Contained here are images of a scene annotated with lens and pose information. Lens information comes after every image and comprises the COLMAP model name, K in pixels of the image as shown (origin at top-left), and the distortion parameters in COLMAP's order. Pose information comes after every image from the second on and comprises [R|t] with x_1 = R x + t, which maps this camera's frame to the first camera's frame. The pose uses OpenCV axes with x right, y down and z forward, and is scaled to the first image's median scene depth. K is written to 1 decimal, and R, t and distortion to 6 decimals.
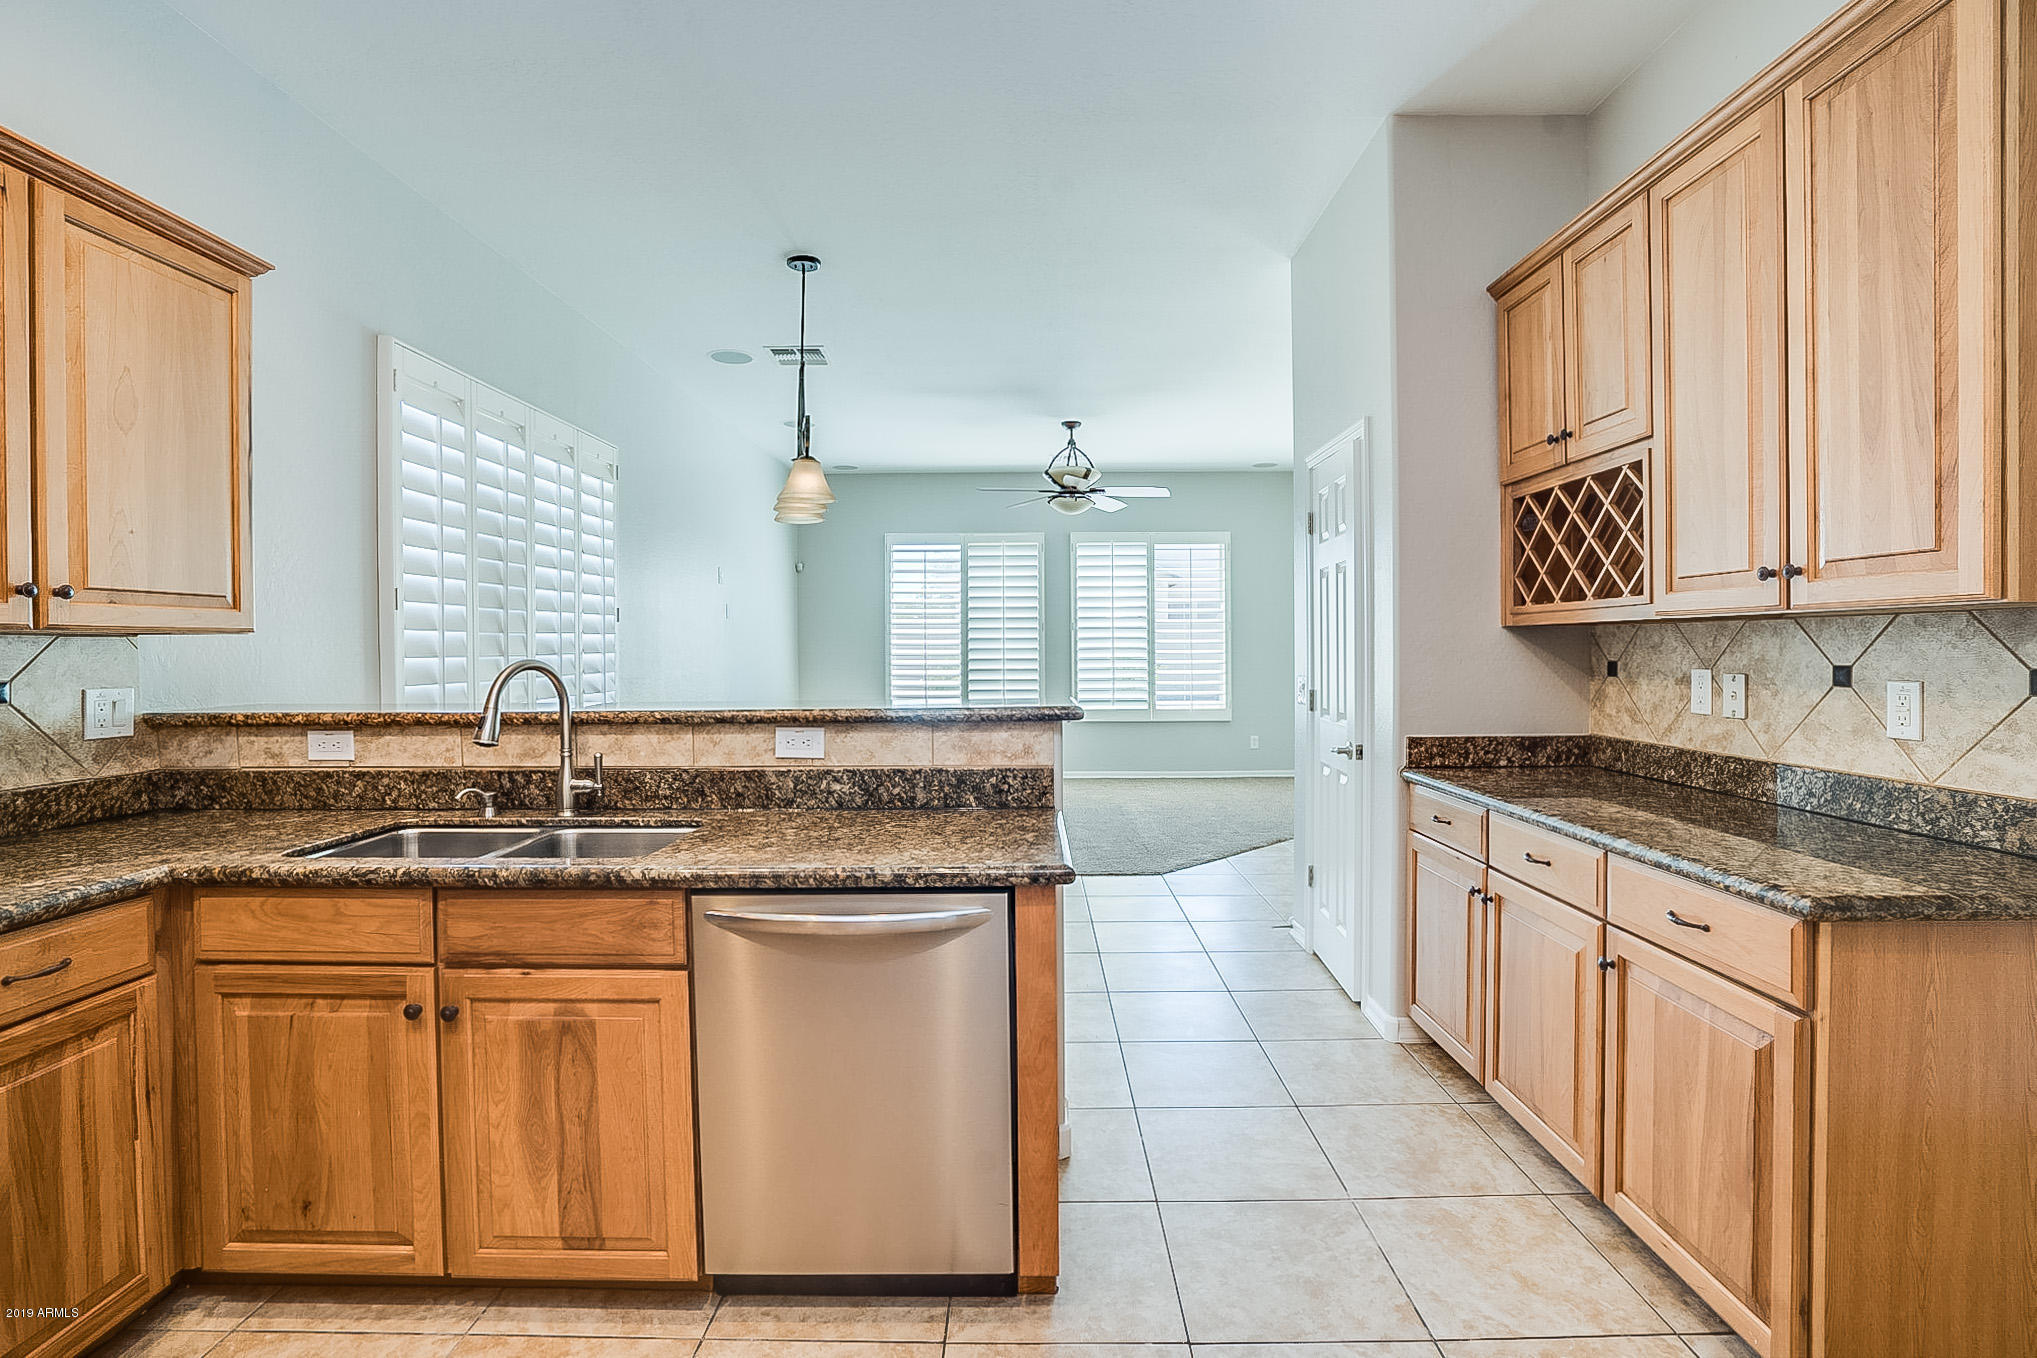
lens RADIAL K [[1497.7, 0, 1018.5], [0, 1497.7, 679.0], [0, 0, 1]] dist [0.337471, 0.000019]
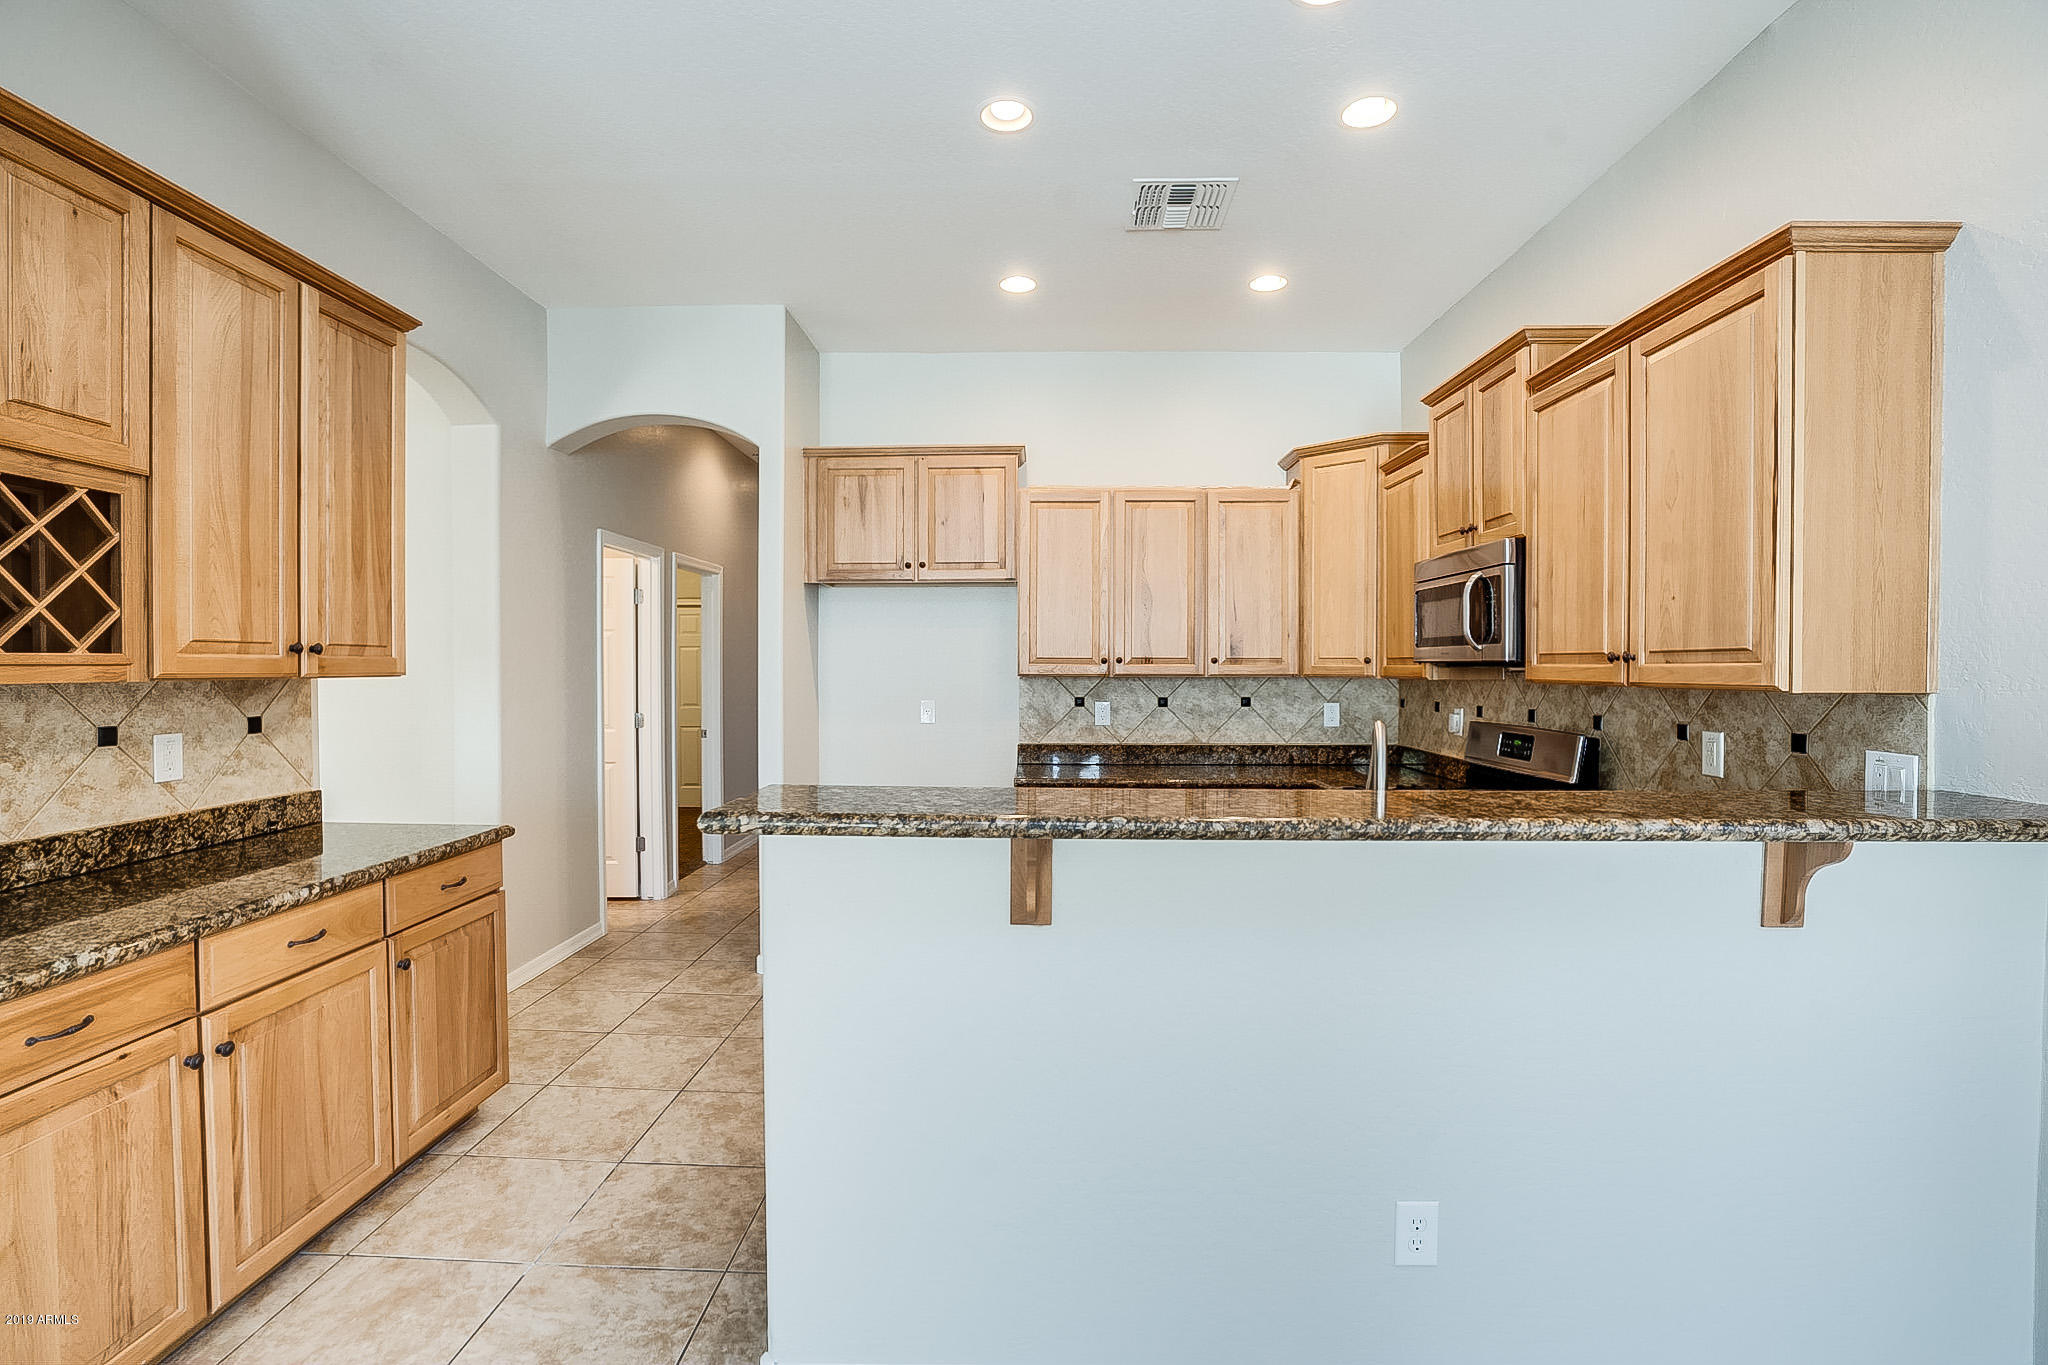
lens RADIAL K [[1493.8, 0, 1024.0], [0, 1493.8, 682.5], [0, 0, 1]] dist [-0.001992, -0.000776]
pose [[-0.999971, 0.005556, 0.005177, -0.104585], [0.005721, 0.999459, 0.032392, -0.065350], [-0.004995, 0.032421, -0.999462, 1.964855]]
